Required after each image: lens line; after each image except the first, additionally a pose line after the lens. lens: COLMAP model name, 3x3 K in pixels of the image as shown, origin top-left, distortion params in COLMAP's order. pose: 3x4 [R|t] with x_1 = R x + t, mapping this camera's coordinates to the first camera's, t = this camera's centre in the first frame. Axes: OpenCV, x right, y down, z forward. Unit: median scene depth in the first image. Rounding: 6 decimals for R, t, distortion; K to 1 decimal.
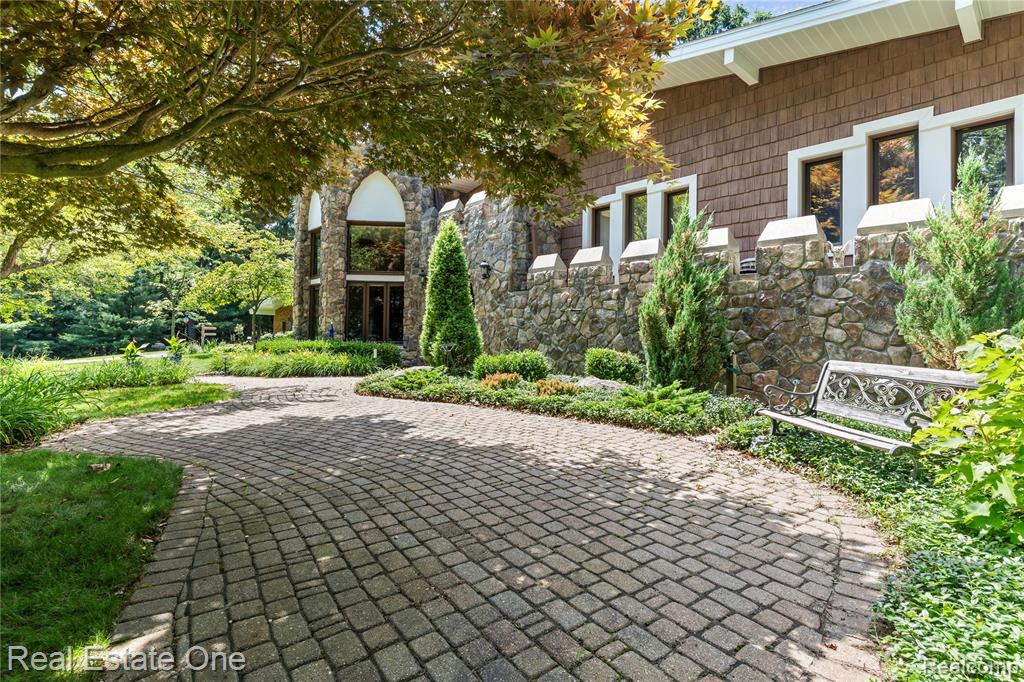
lens RADIAL K [[473.7, 0, 510.9], [0, 473.7, 333.8], [0, 0, 1]] dist [0.001822, 0.000269]
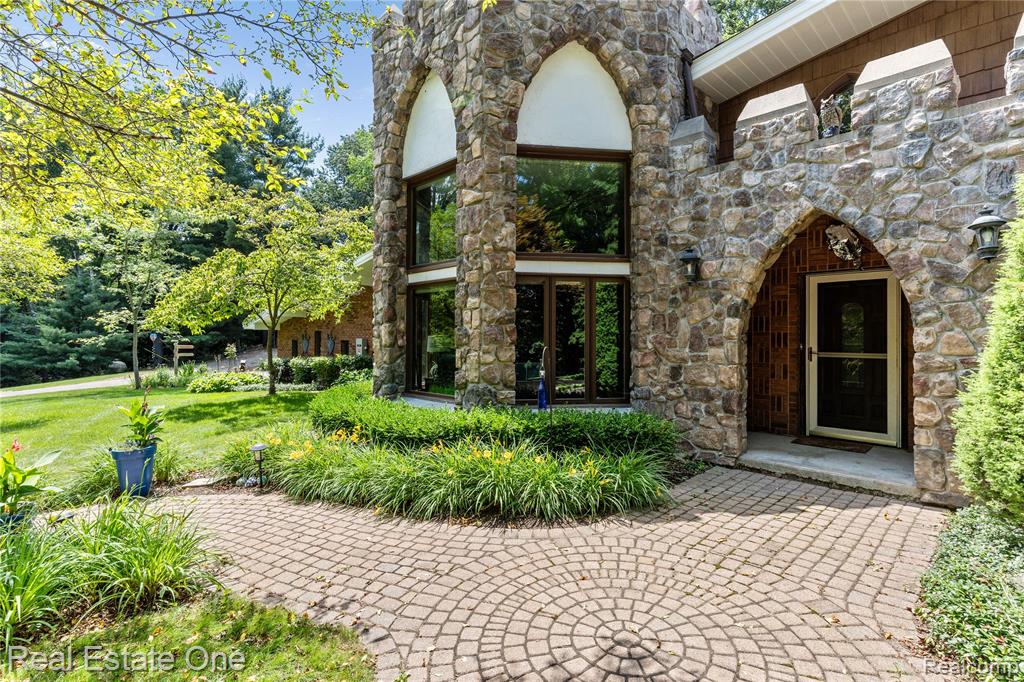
lens RADIAL K [[473.7, 0, 513.4], [0, 473.7, 345.0], [0, 0, 1]] dist [0.001822, 0.000269]
pose [[0.998534, -0.010708, 0.053059, -0.338482], [0.010081, 0.999876, 0.012065, -0.041941], [-0.053182, -0.011512, 0.998518, 0.479025]]
